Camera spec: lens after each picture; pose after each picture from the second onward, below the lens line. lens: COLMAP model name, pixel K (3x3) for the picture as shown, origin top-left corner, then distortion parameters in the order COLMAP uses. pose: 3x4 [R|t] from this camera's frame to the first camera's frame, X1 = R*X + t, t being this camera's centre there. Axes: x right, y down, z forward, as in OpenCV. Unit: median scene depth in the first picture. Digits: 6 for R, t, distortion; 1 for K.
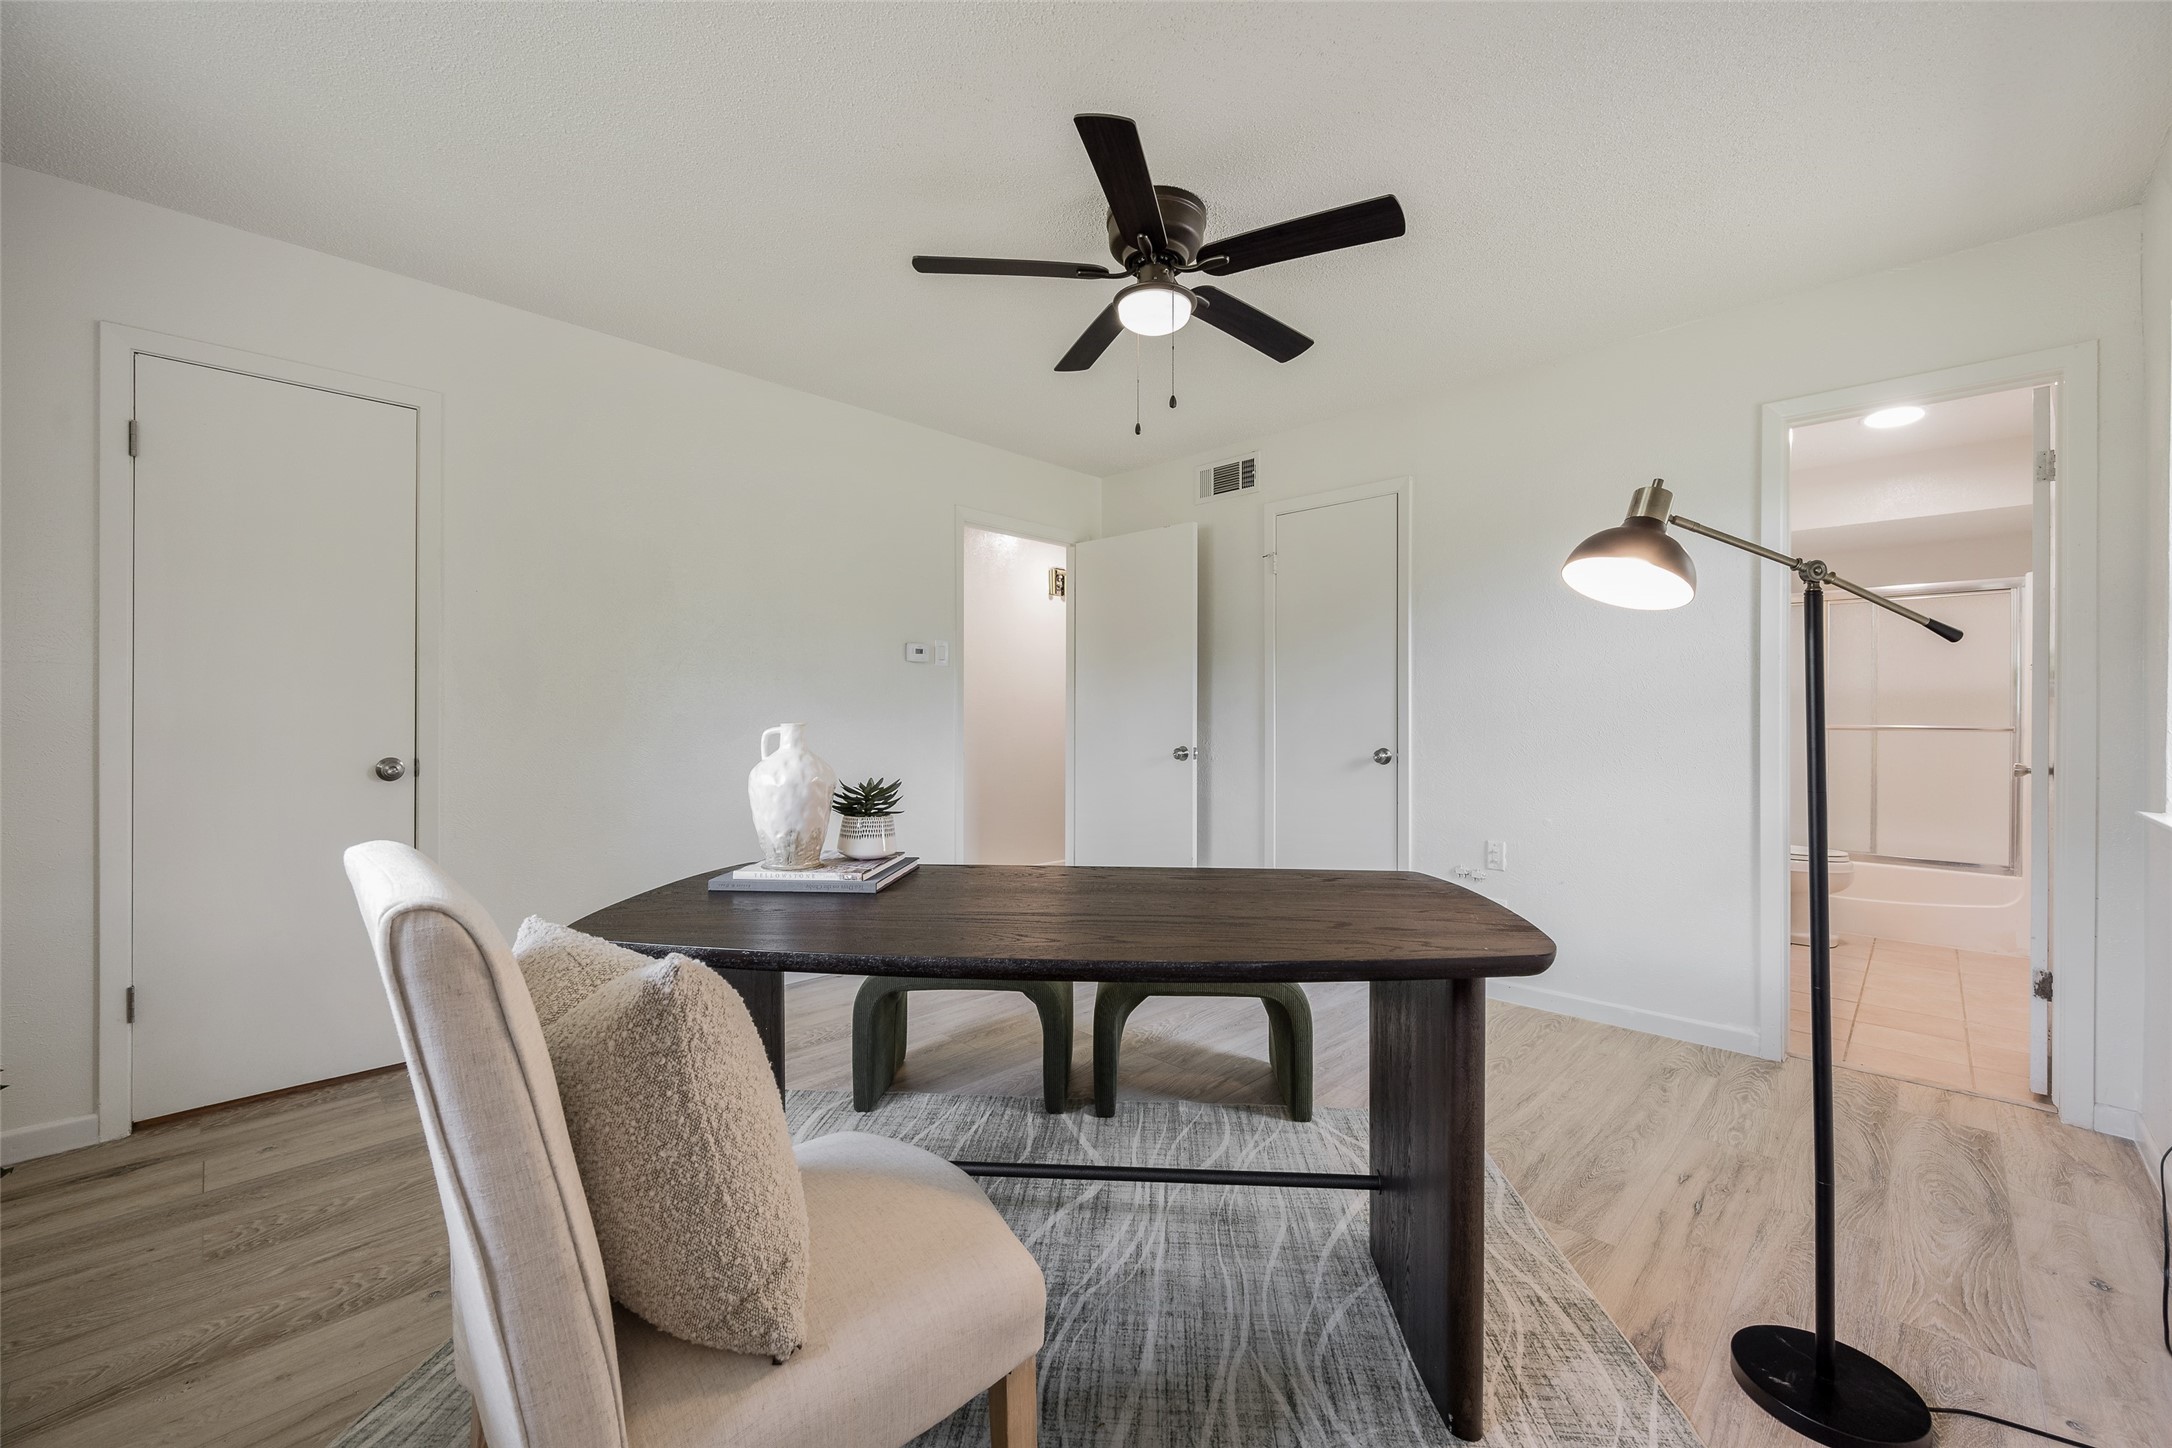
lens RADIAL K [[812.9, 0, 1081.8], [0, 812.9, 721.9], [0, 0, 1]] dist [-0.032476, 0.000077]
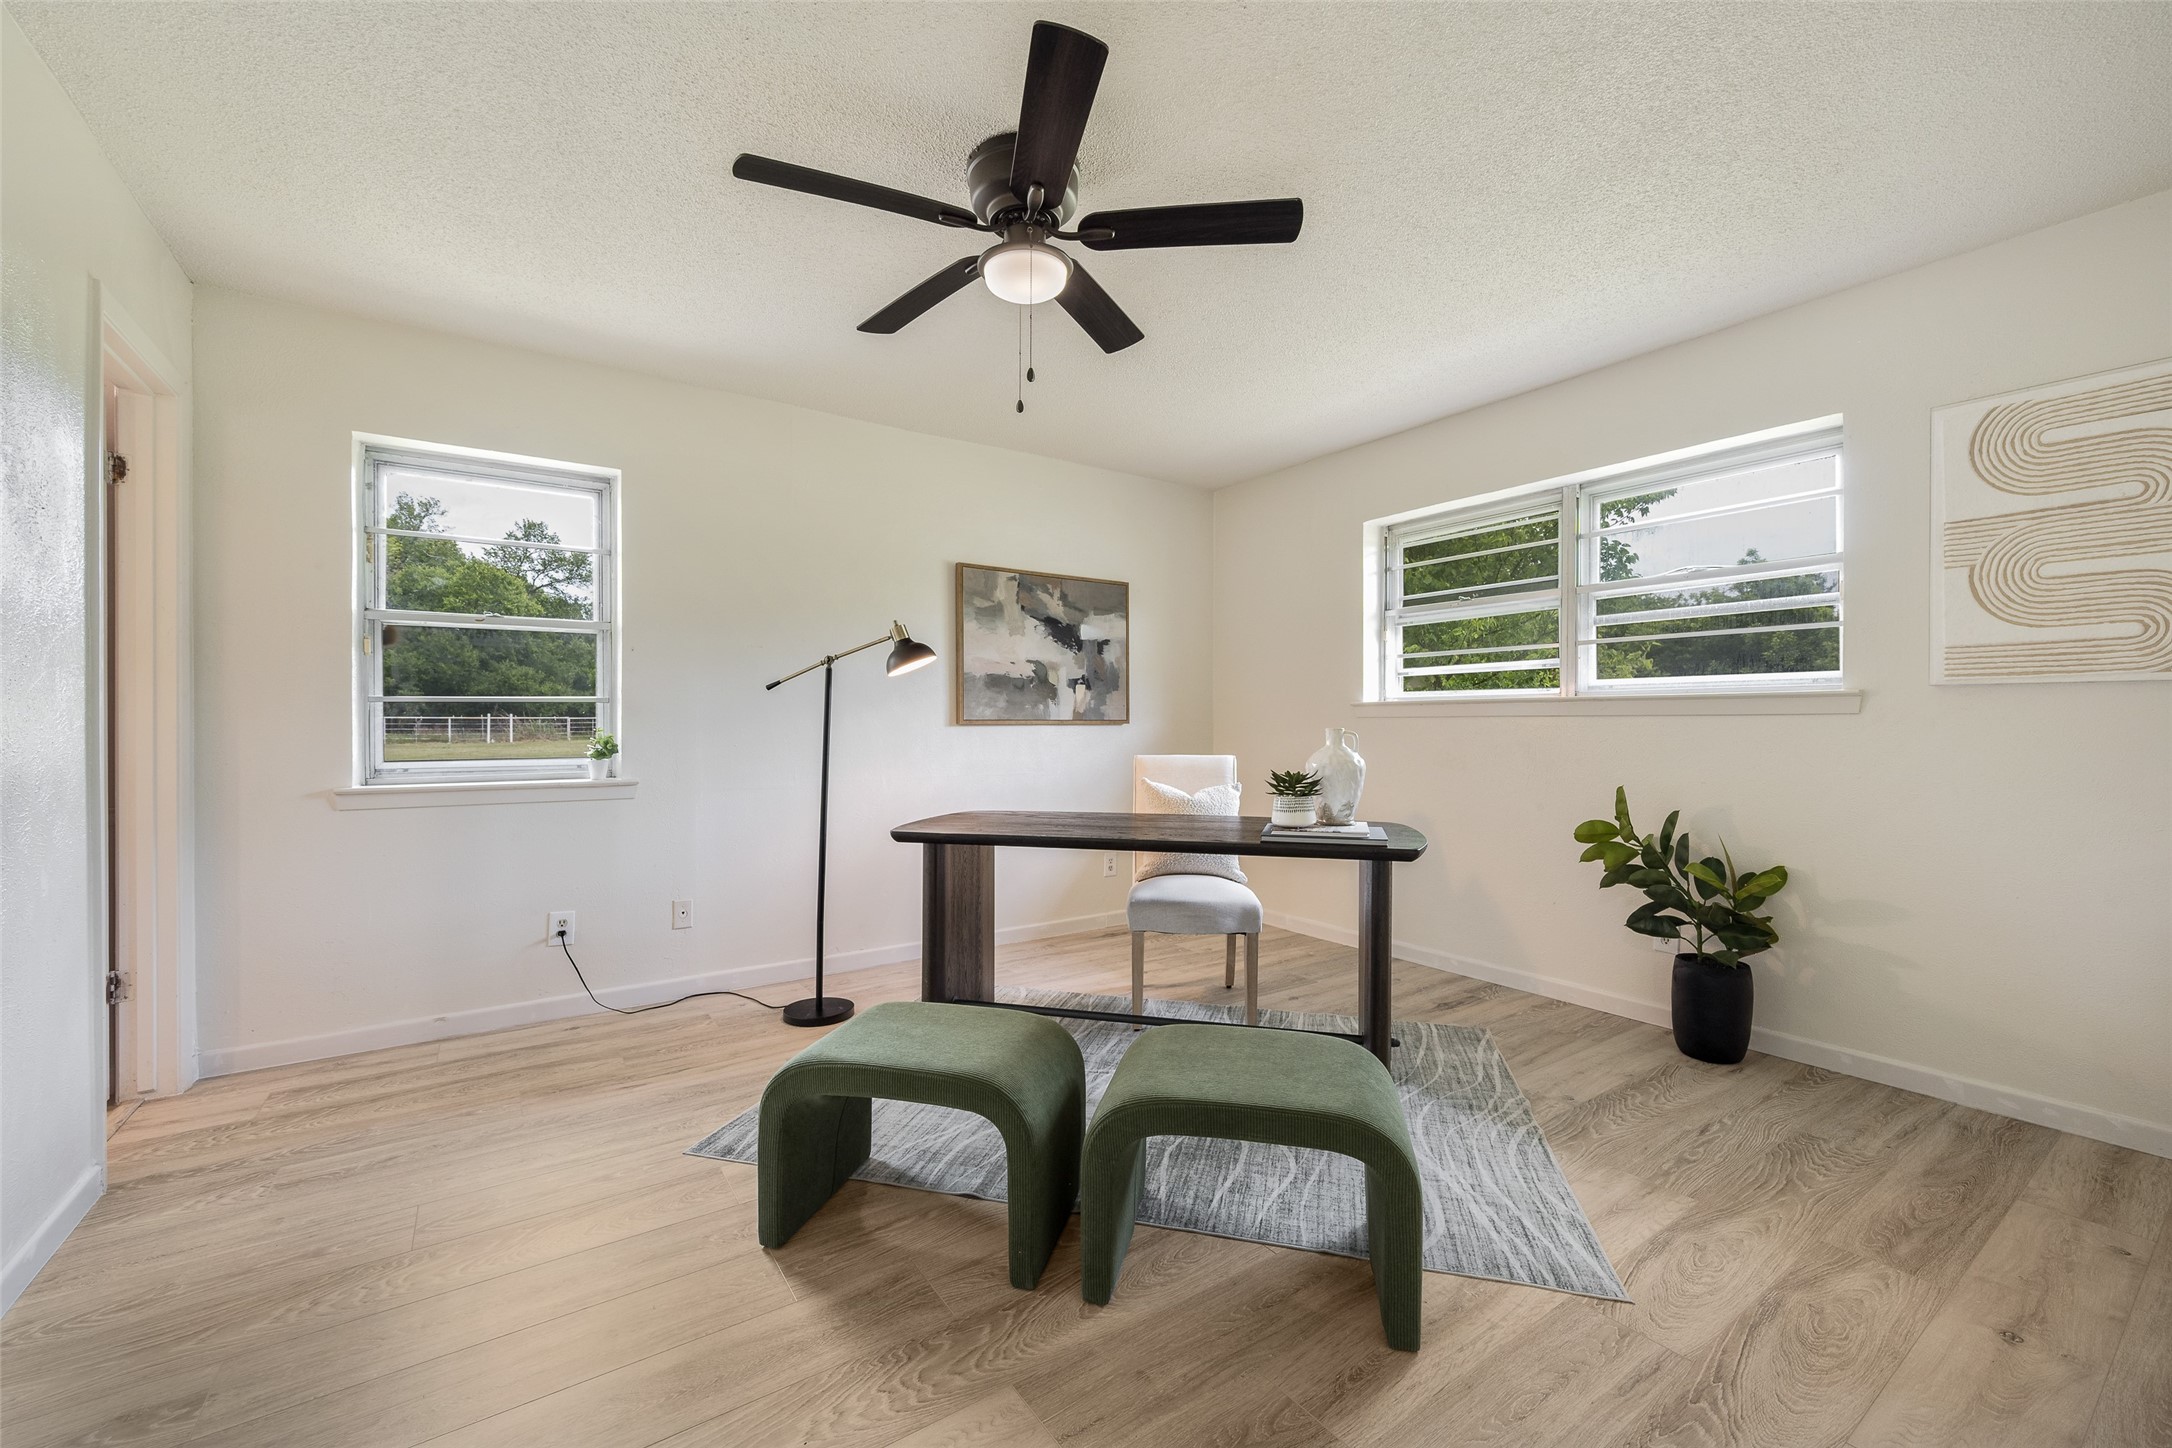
lens RADIAL K [[855.7, 0, 1092.3], [0, 855.7, 720.2], [0, 0, 1]] dist [-0.001160, 0.000068]
pose [[-0.982886, -0.004411, 0.184162, -0.162750], [-0.003474, 0.999979, 0.005411, 0.002389], [-0.184183, 0.004679, -0.982881, 1.995309]]
